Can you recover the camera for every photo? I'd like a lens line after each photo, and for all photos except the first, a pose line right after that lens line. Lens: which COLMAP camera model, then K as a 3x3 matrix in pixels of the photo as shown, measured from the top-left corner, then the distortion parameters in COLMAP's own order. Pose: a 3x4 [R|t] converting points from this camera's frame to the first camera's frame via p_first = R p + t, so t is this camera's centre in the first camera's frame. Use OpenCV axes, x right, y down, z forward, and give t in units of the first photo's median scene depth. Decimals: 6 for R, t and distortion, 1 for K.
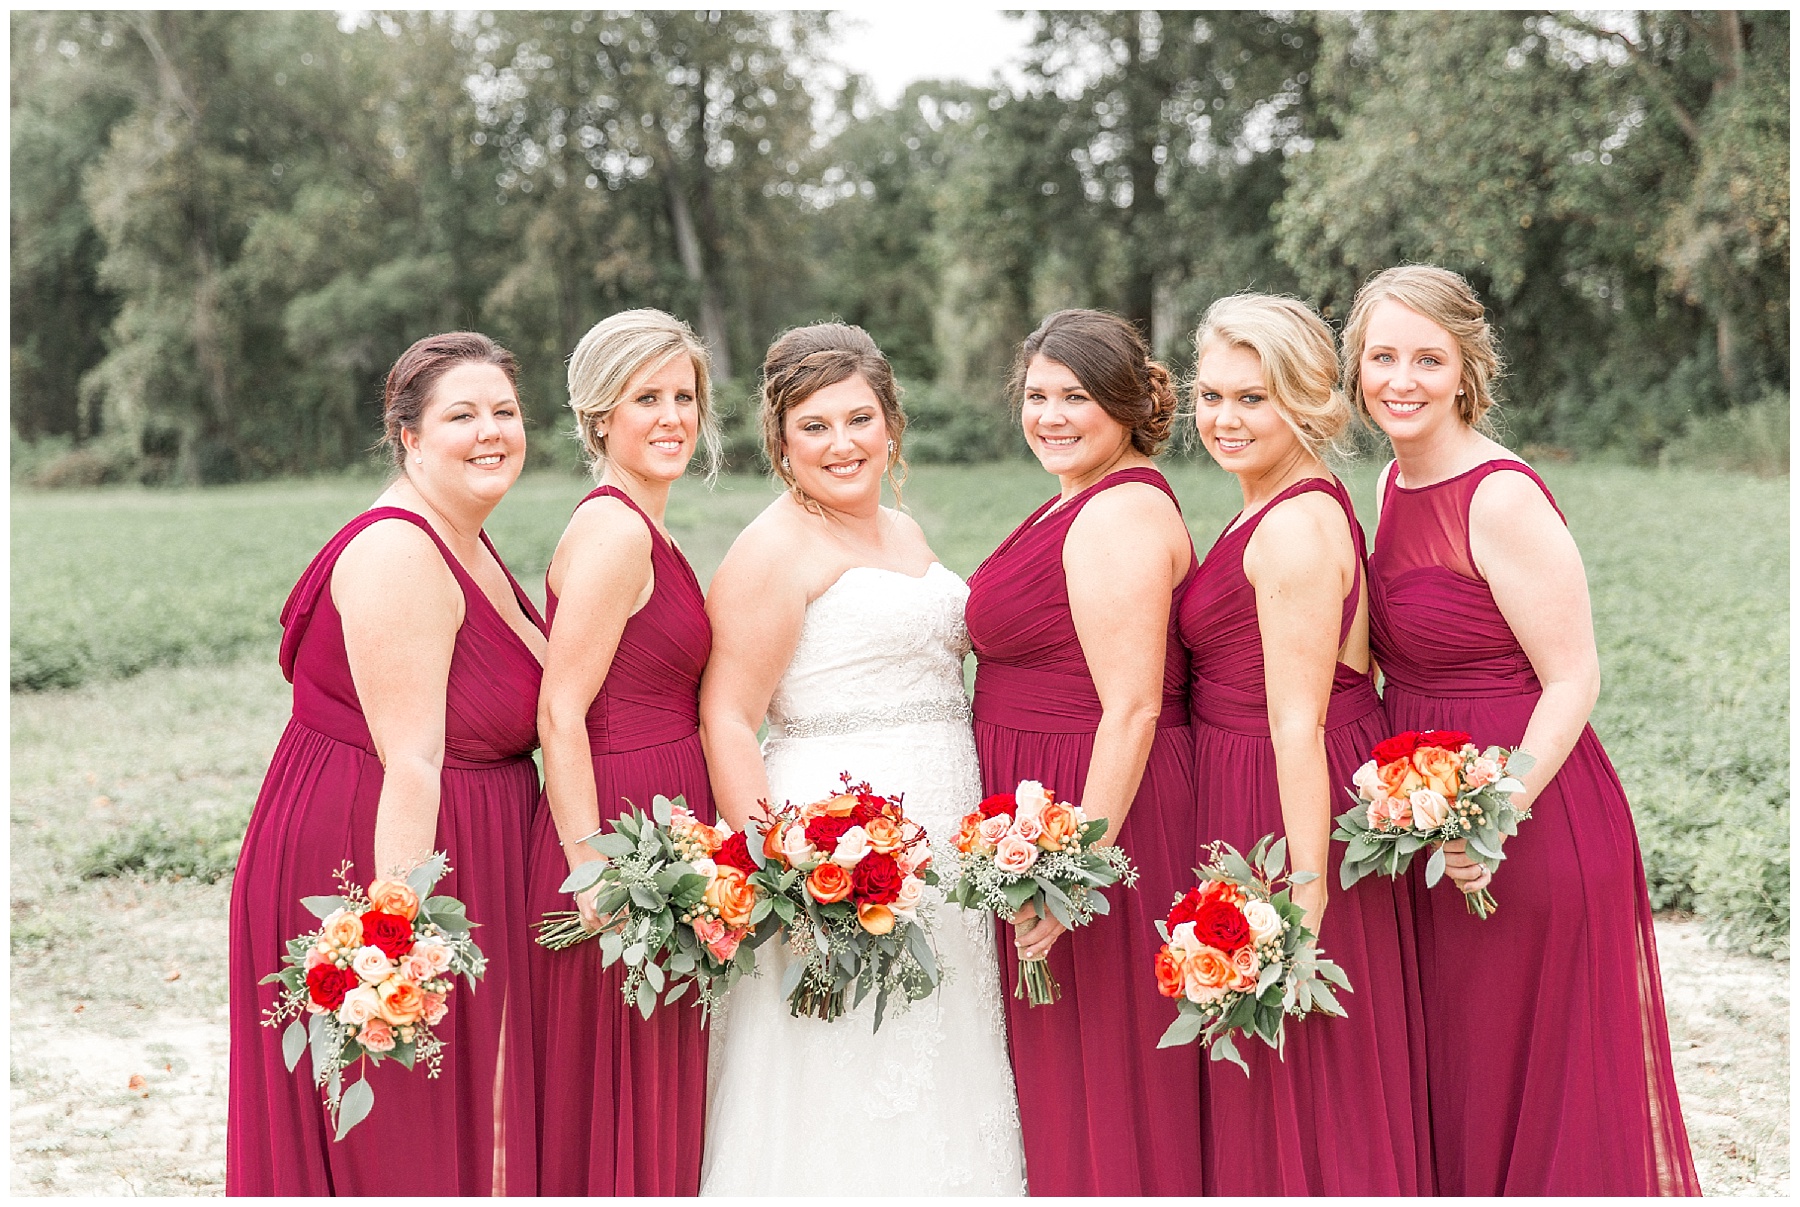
lens RADIAL K [[2859.5, 0, 798.3], [0, 2859.5, 603.9], [0, 0, 1]] dist [0.003828, 0.001612]
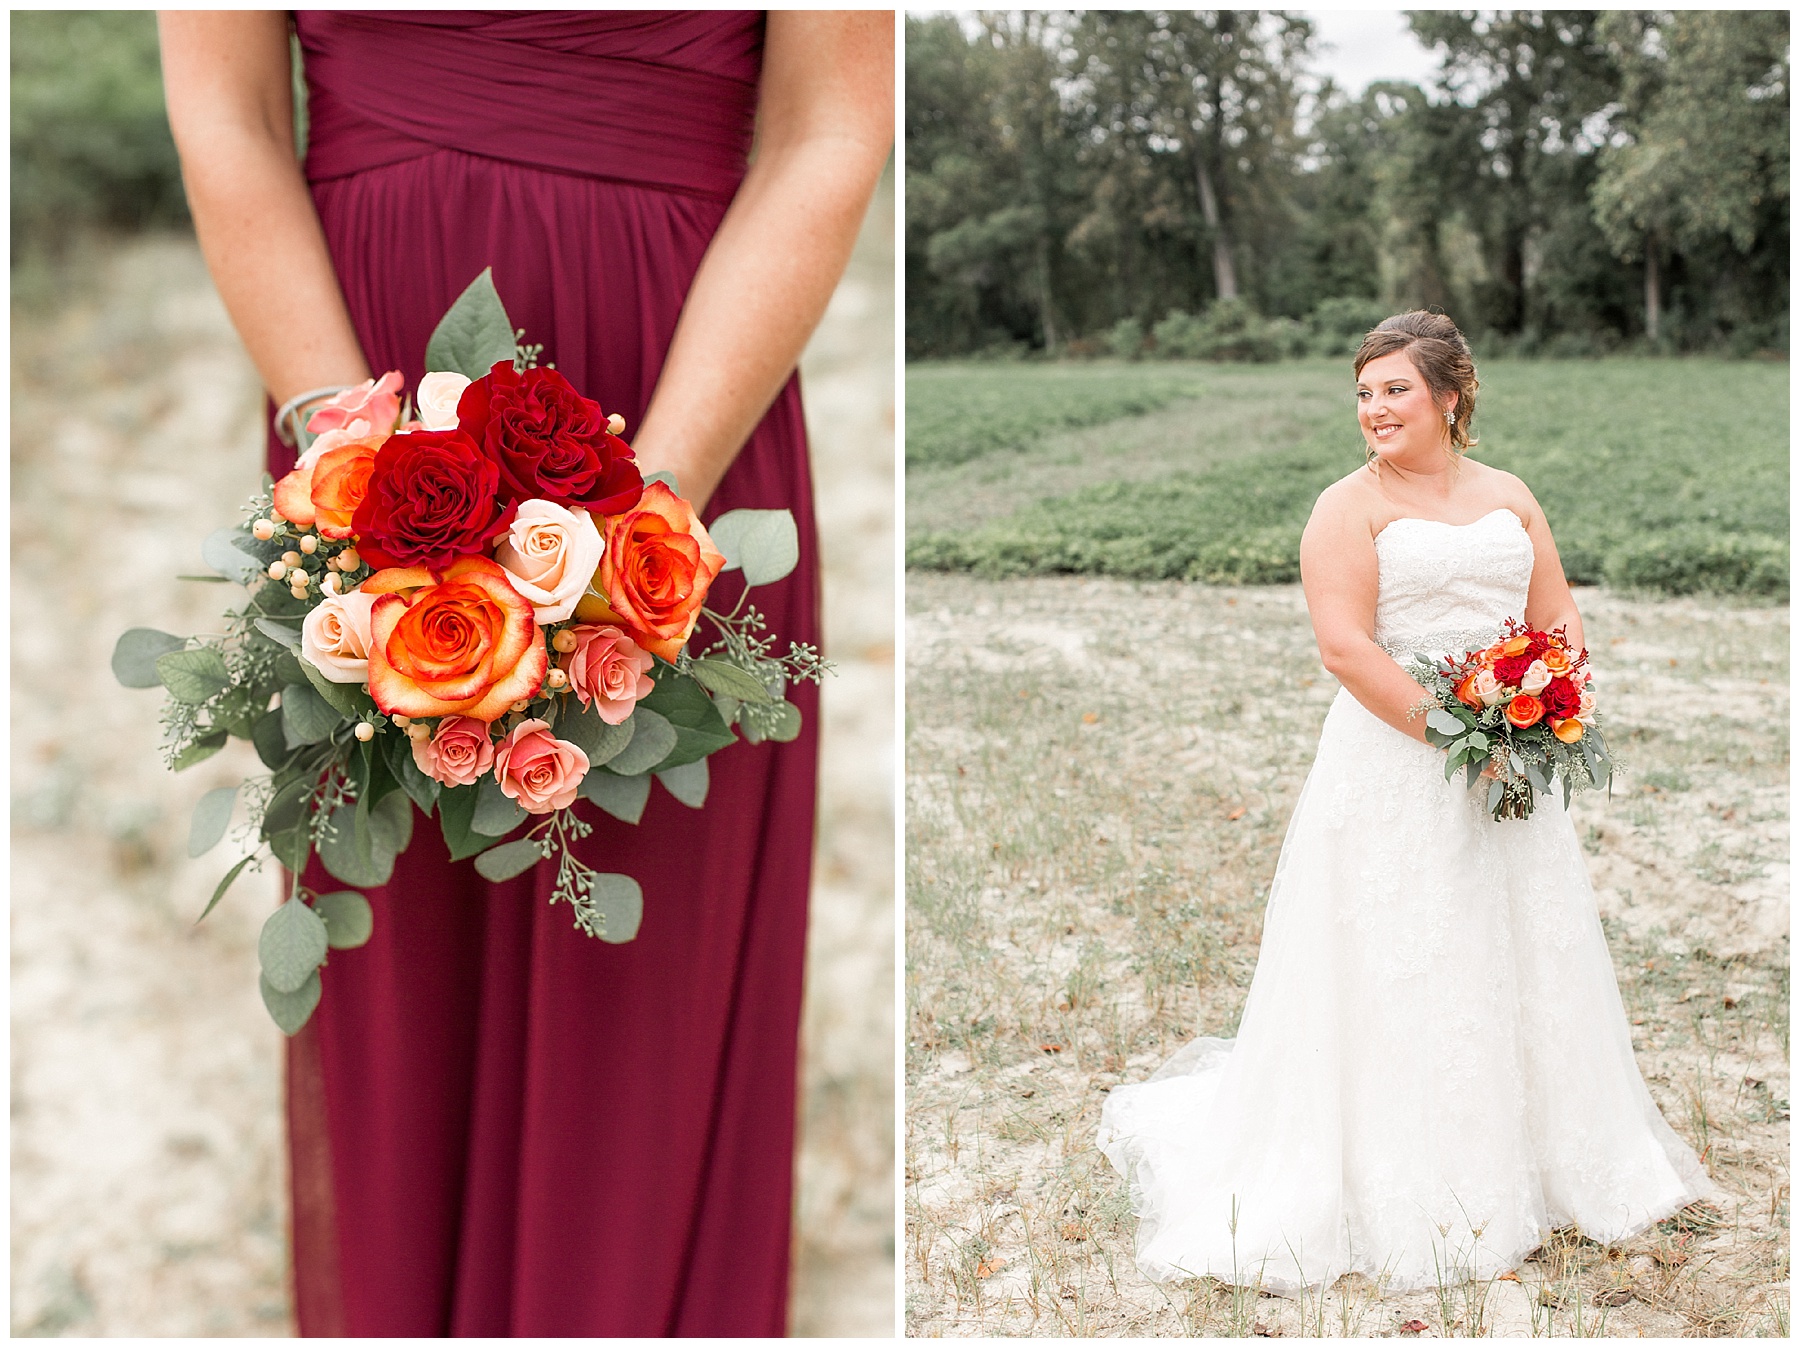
lens RADIAL K [[2225.6, 0, 1406.8], [0, 2225.6, 673.5], [0, 0, 1]] dist [0.015538, 0.012496]
pose [[0.999319, 0.007700, 0.036091, 0.023895], [-0.011097, 0.995425, 0.094896, 0.004480], [-0.035195, -0.095232, 0.994833, -0.152335]]
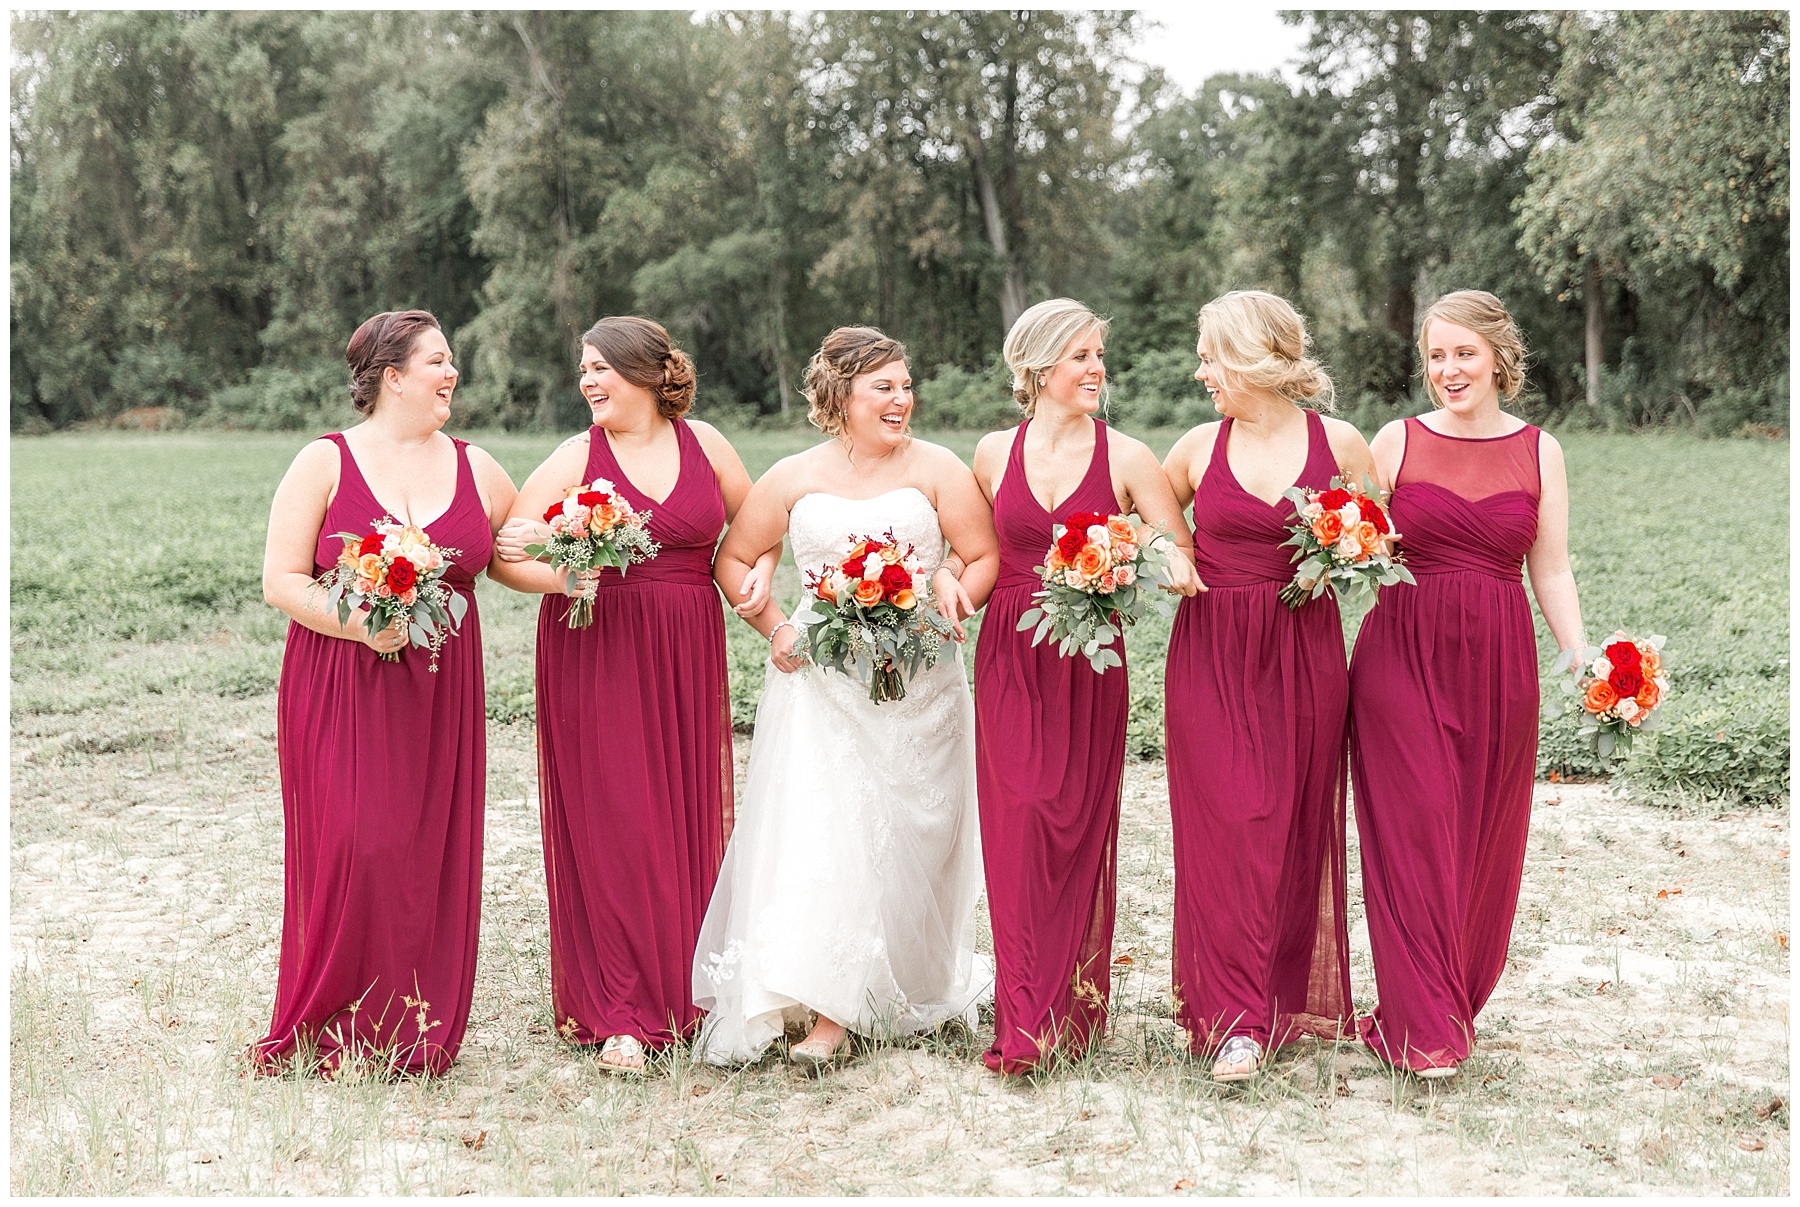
lens RADIAL K [[2720.7, 0, 892.6], [0, 2720.7, 640.9], [0, 0, 1]] dist [0.007879, -0.043024]
pose [[0.995544, 0.031640, -0.088834, 0.021353], [-0.028960, 0.999091, 0.031294, 0.004091], [0.089743, -0.028582, 0.995555, -0.059038]]
